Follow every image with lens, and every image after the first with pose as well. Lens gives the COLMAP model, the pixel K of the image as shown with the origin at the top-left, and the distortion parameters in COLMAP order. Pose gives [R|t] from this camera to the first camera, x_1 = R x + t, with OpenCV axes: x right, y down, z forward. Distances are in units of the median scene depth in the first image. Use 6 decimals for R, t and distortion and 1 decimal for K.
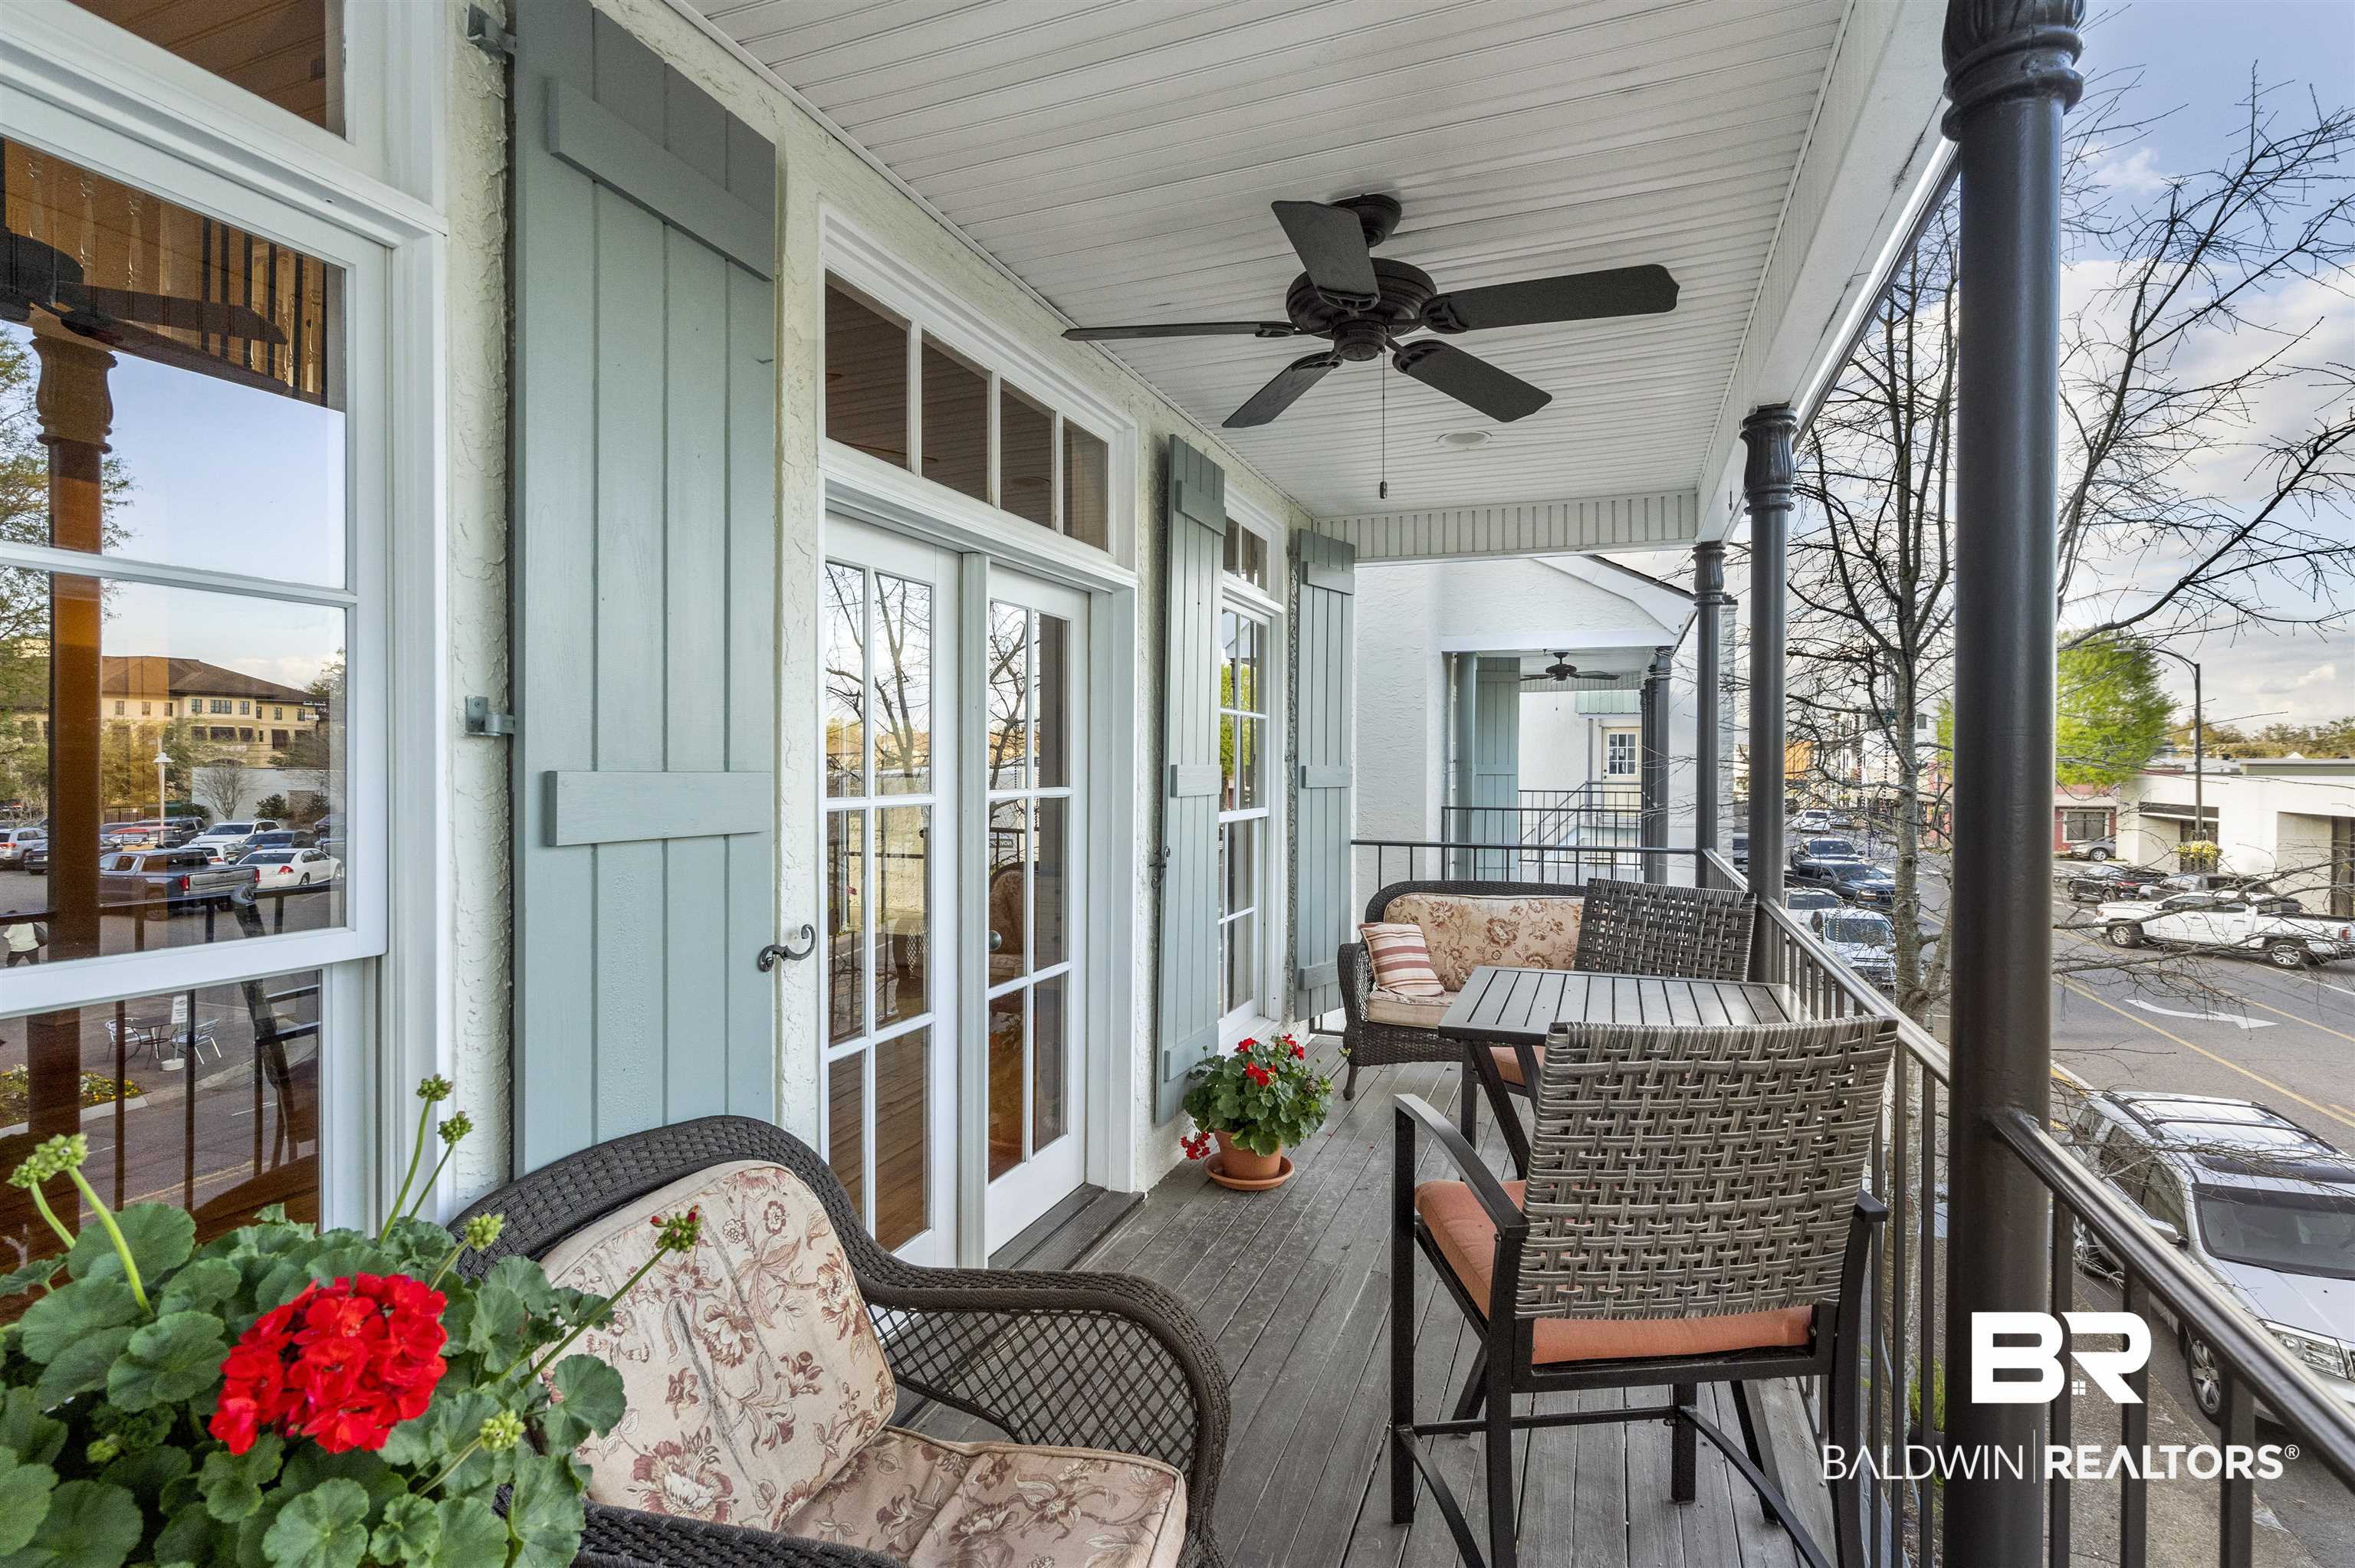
lens RADIAL K [[1088.8, 0, 1167.1], [0, 1088.8, 771.3], [0, 0, 1]] dist [0.000709, 0.000740]
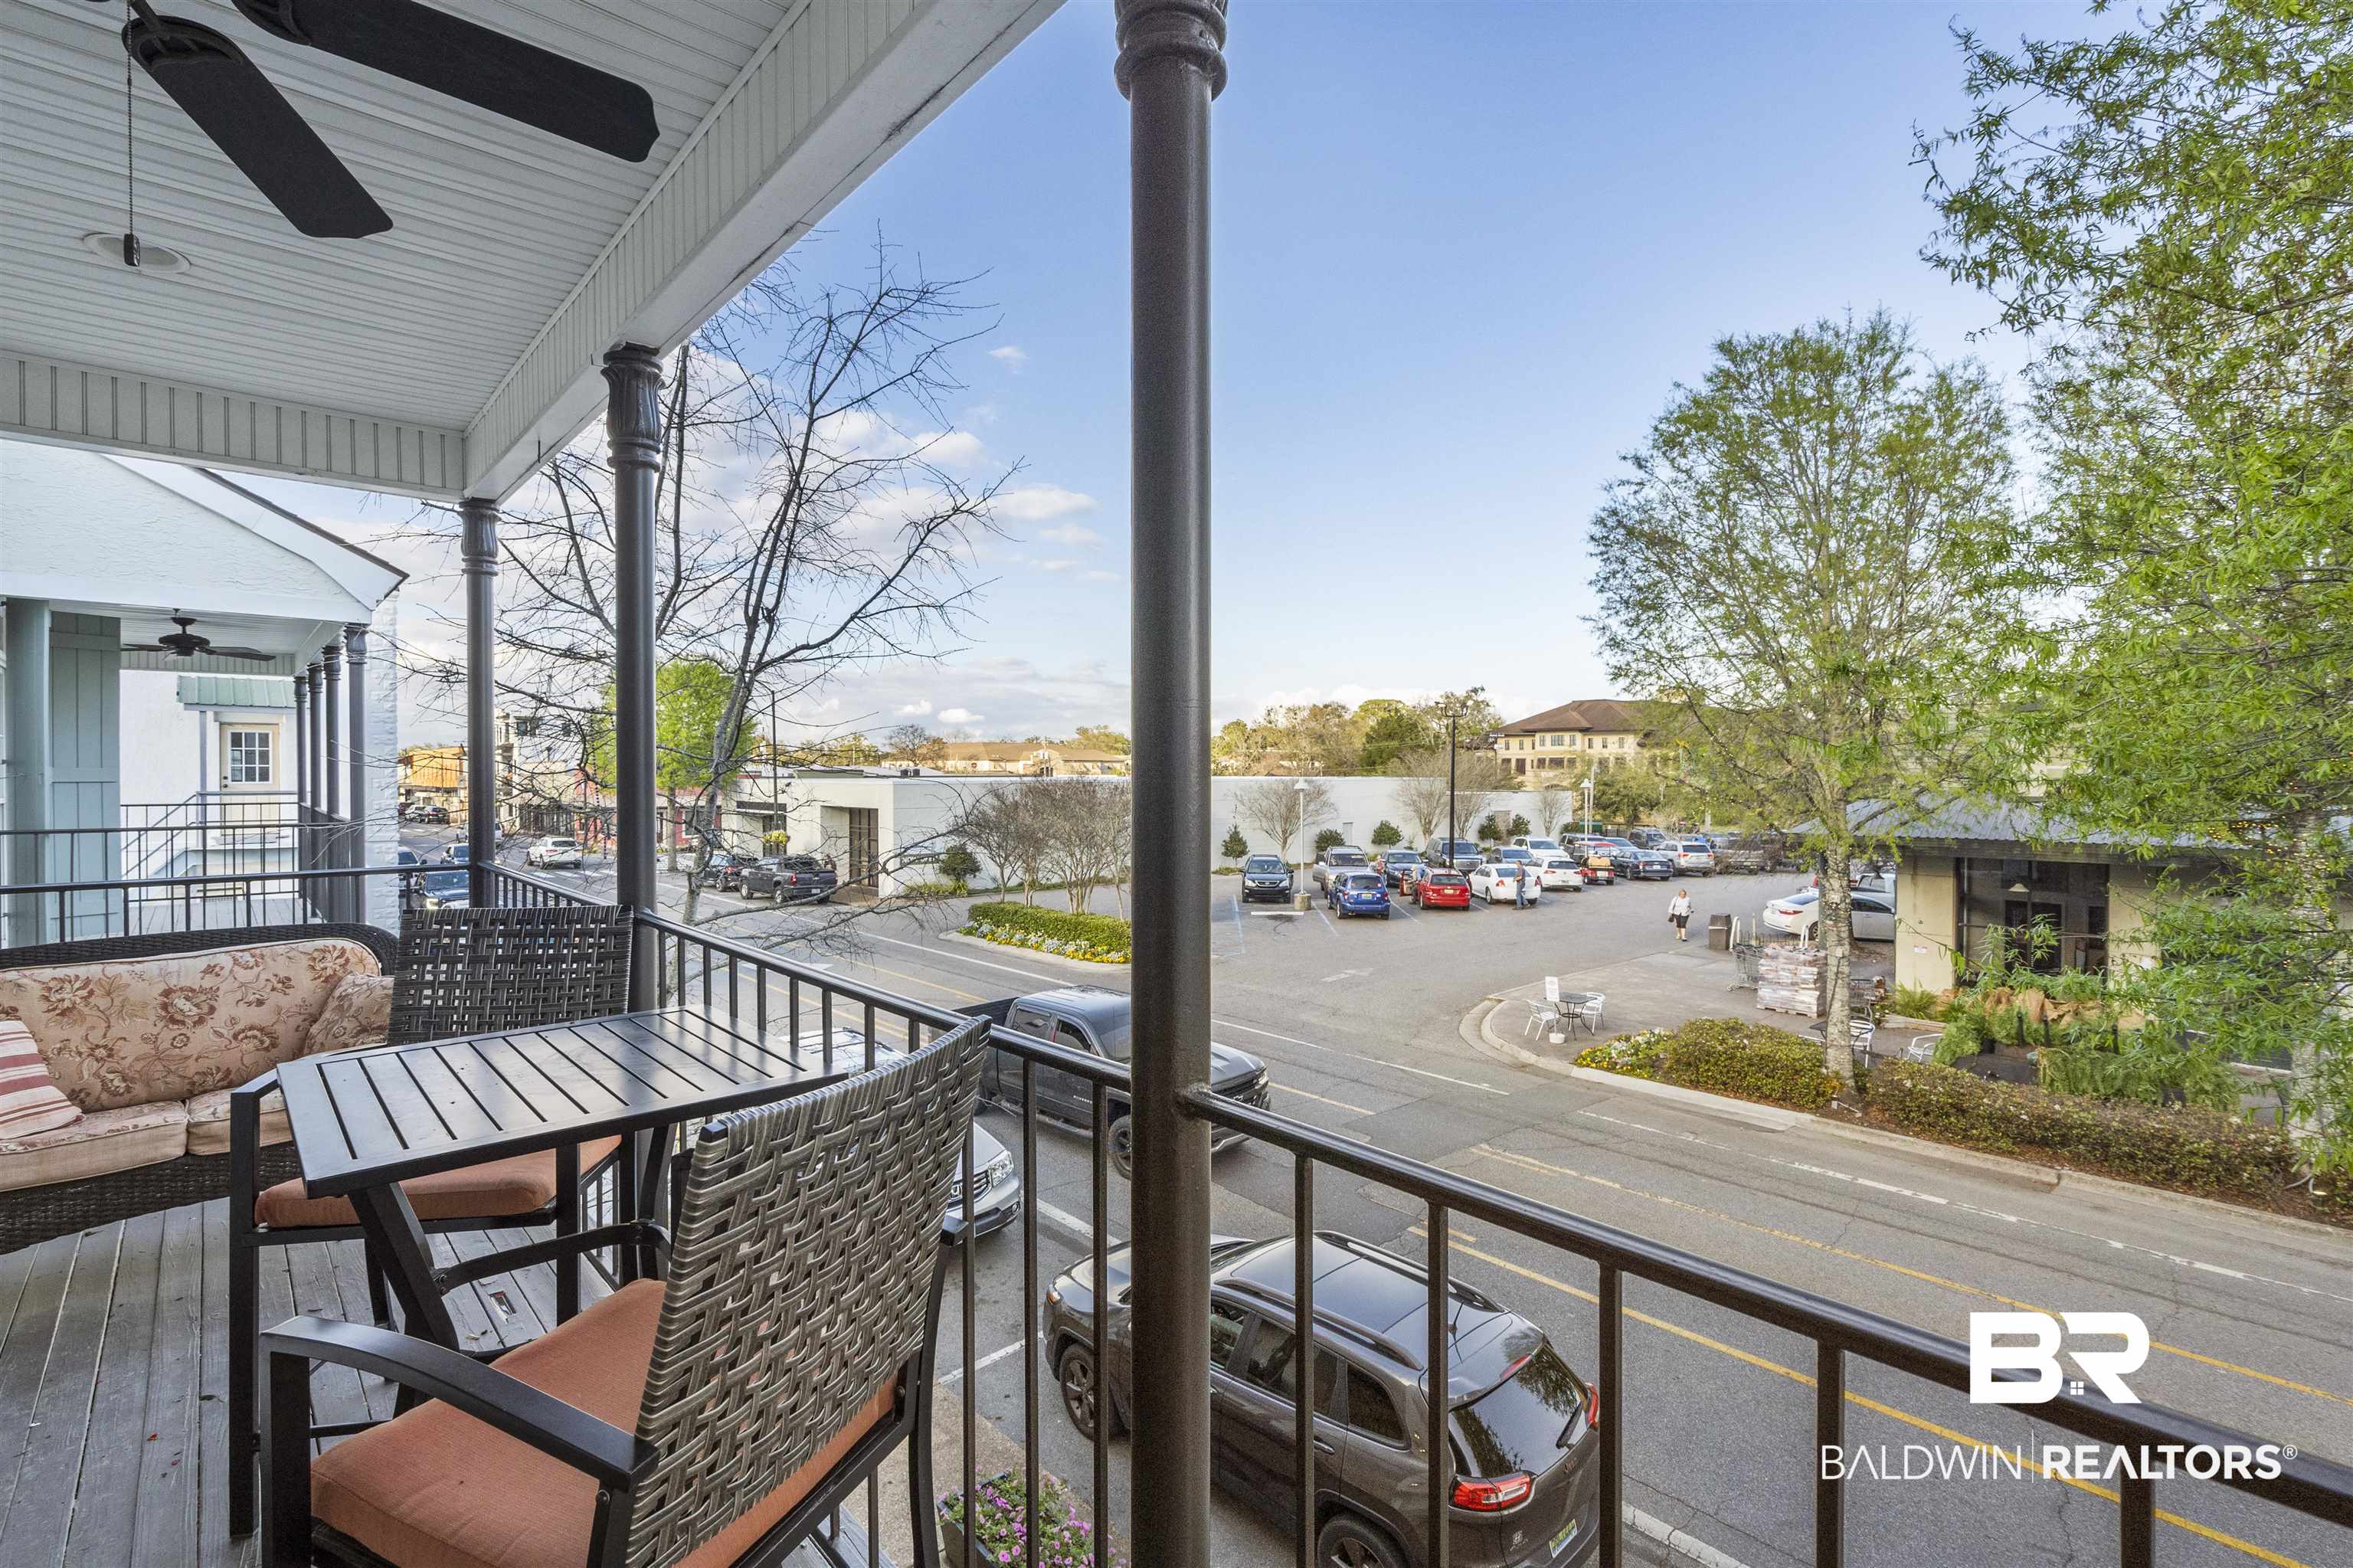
lens RADIAL K [[1116.6, 0, 1171.2], [0, 1116.6, 782.8], [0, 0, 1]] dist [-0.003631, -0.000623]
pose [[0.454887, -0.011851, 0.890470, -0.031159], [0.007868, 0.999926, 0.009289, 0.005707], [-0.890515, 0.002780, 0.454946, 0.124959]]
